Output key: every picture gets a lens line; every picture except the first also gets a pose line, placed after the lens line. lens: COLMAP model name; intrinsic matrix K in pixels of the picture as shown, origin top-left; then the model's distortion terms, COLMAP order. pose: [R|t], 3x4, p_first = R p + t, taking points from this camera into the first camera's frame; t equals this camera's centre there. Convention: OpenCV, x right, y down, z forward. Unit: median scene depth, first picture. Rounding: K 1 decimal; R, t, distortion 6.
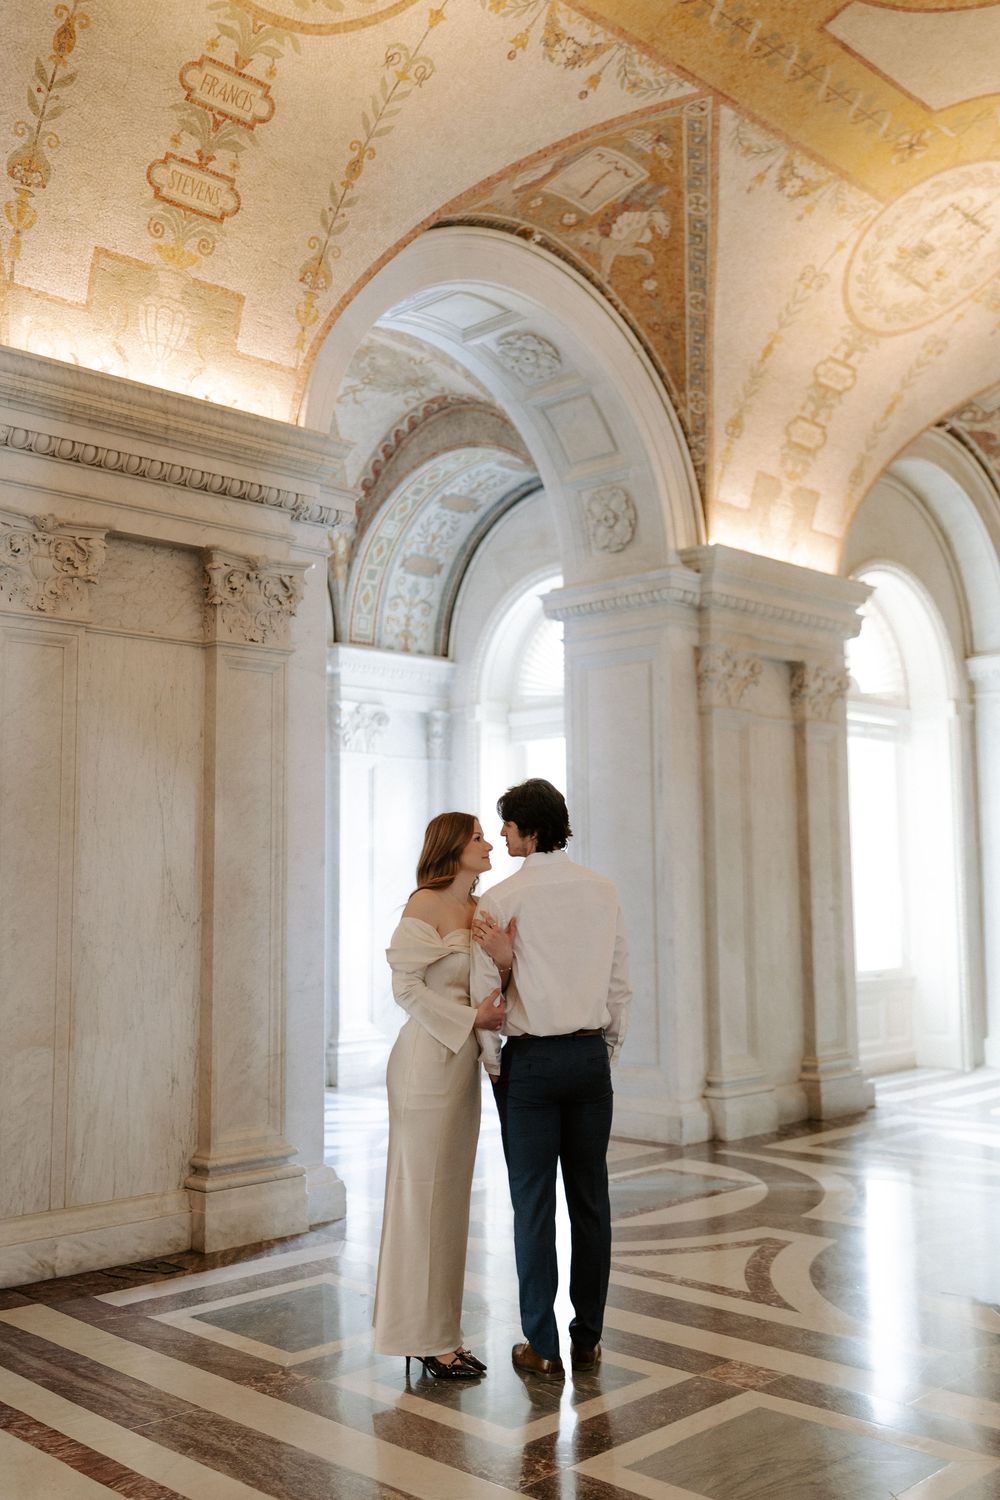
lens RADIAL K [[1470.4, 0, 500.0], [0, 1470.4, 750.0], [0, 0, 1]] dist [0.000522, -0.025884]
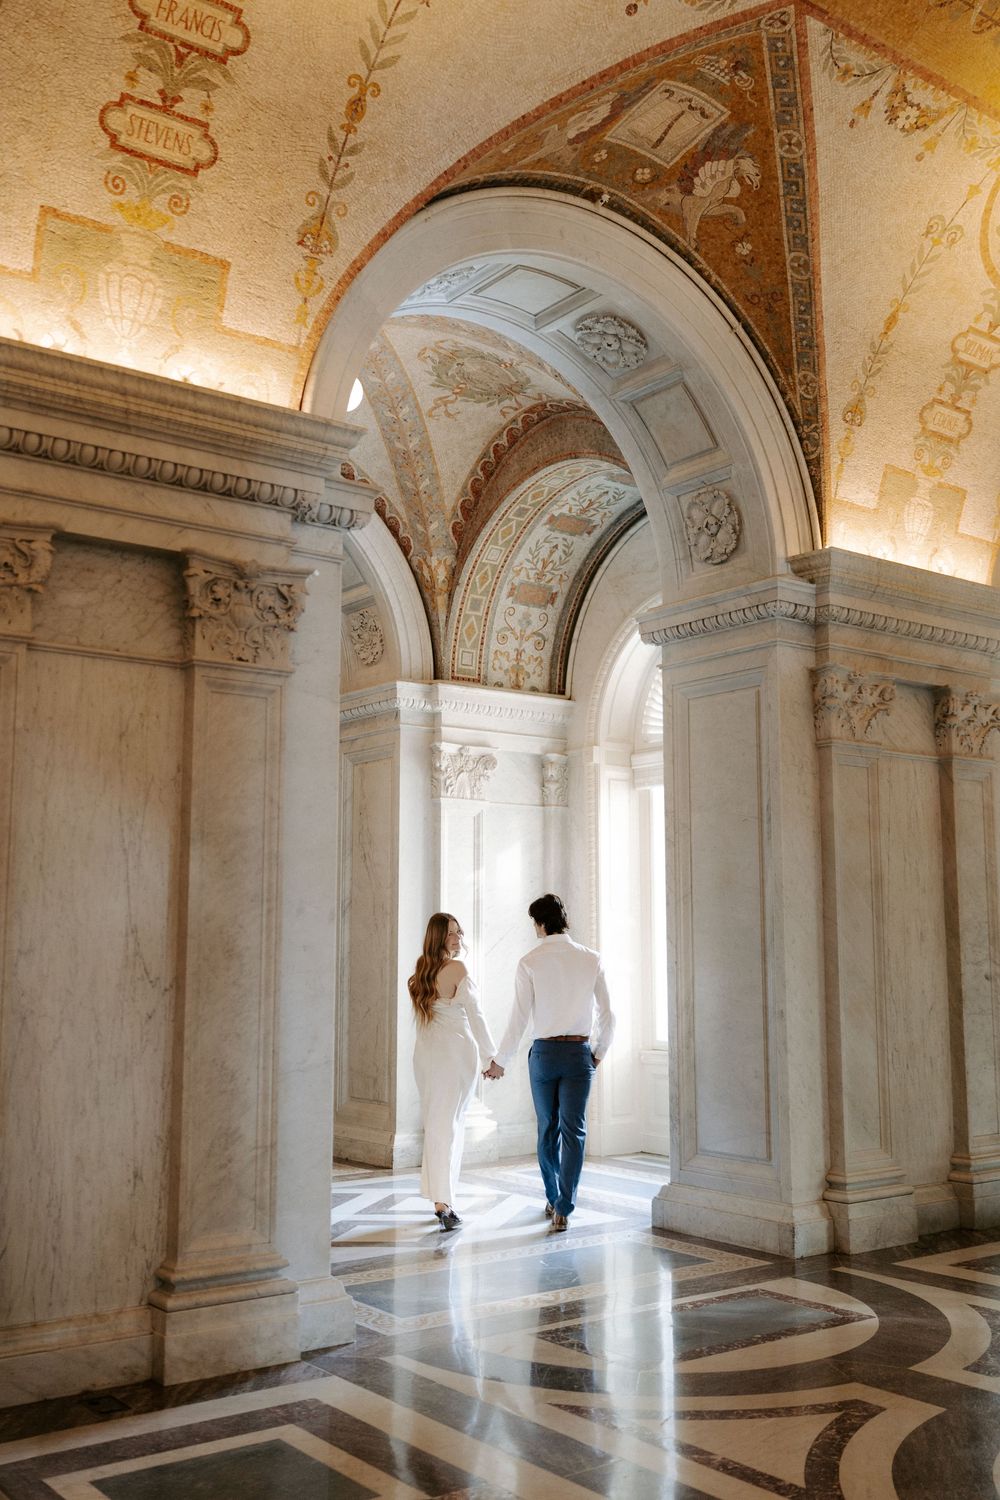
lens RADIAL K [[1462.9, 0, 502.1], [0, 1462.9, 765.9], [0, 0, 1]] dist [0.006454, -0.019057]
pose [[0.989468, -0.009625, -0.144429, 0.064278], [0.005576, 0.999581, -0.028411, 0.007745], [0.144642, 0.027307, 0.989107, 0.108506]]
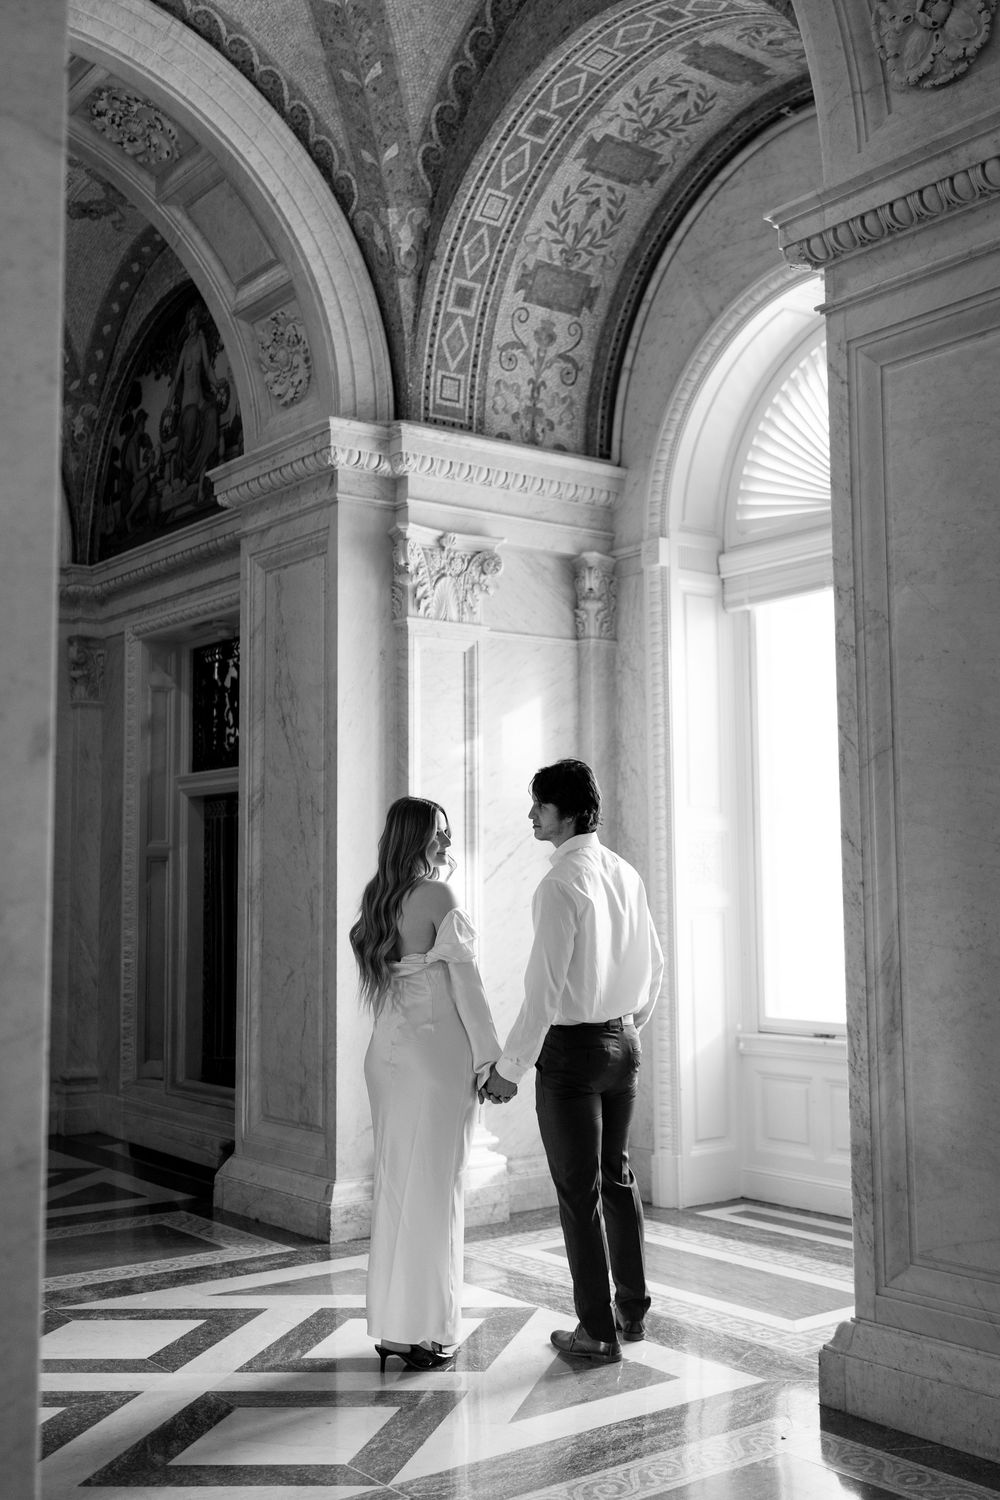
lens RADIAL K [[1585.7, 0, 528.4], [0, 1585.7, 747.1], [0, 0, 1]] dist [-0.004270, -0.006043]
pose [[0.991749, -0.012174, -0.127615, 0.010975], [0.013261, 0.999883, 0.007673, 0.047418], [0.127507, -0.009302, 0.991794, 0.443180]]
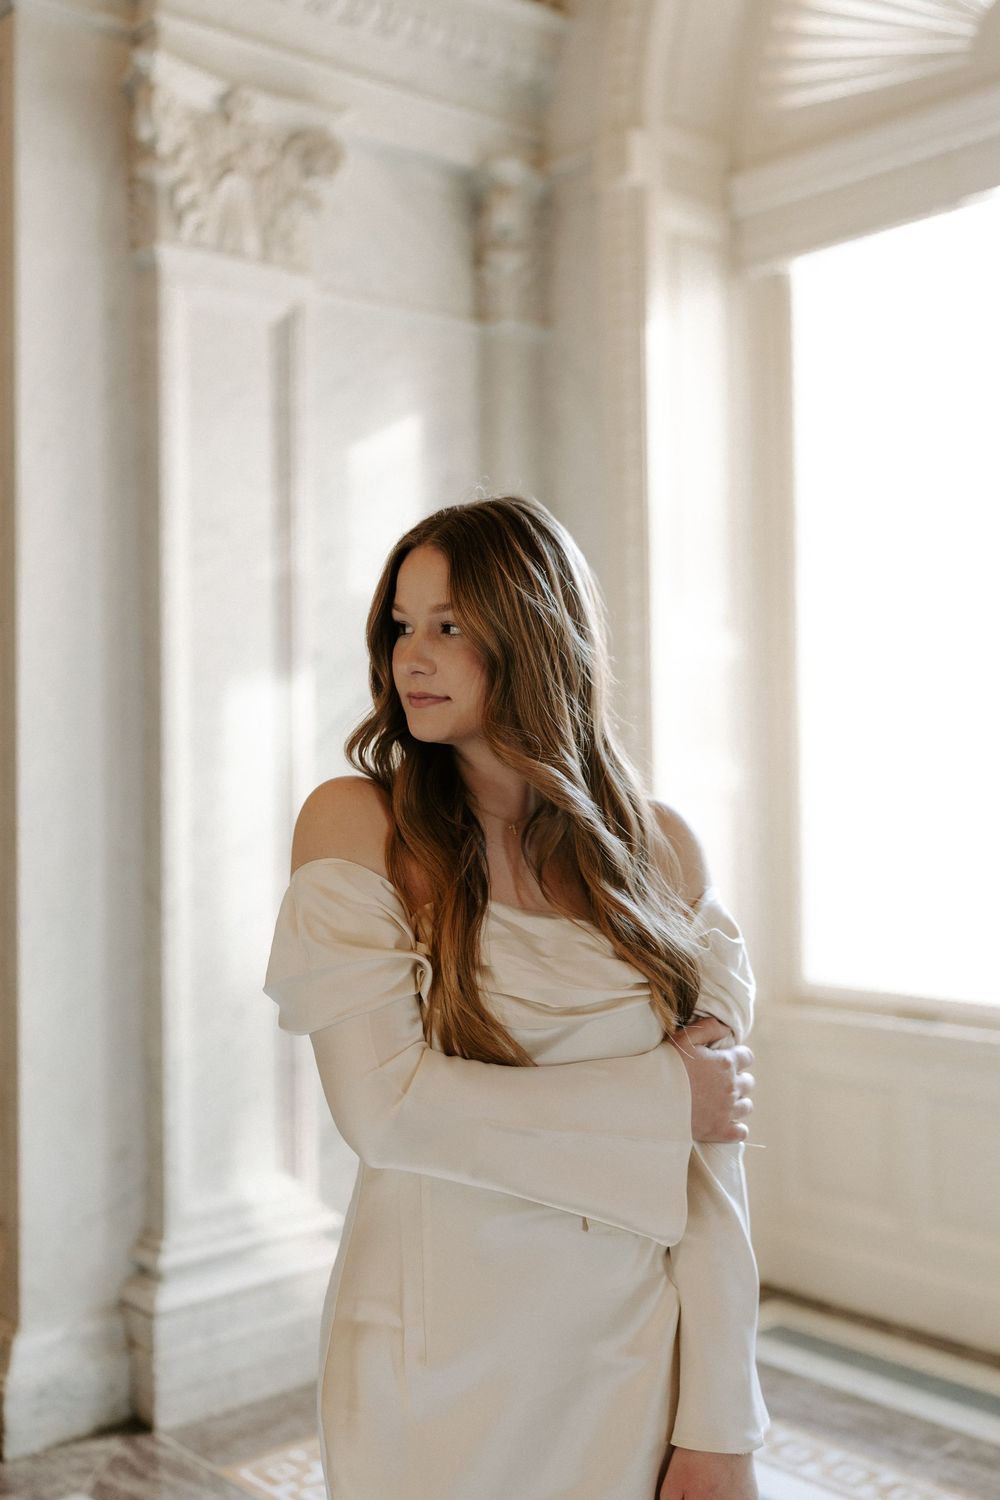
lens RADIAL K [[1585.7, 0, 528.4], [0, 1585.7, 747.1], [0, 0, 1]] dist [-0.004270, -0.006043]
pose [[0.998589, -0.004442, -0.052923, -0.022913], [0.009558, 0.995257, 0.096805, 0.072231], [0.052242, -0.097174, 0.993895, 0.726457]]
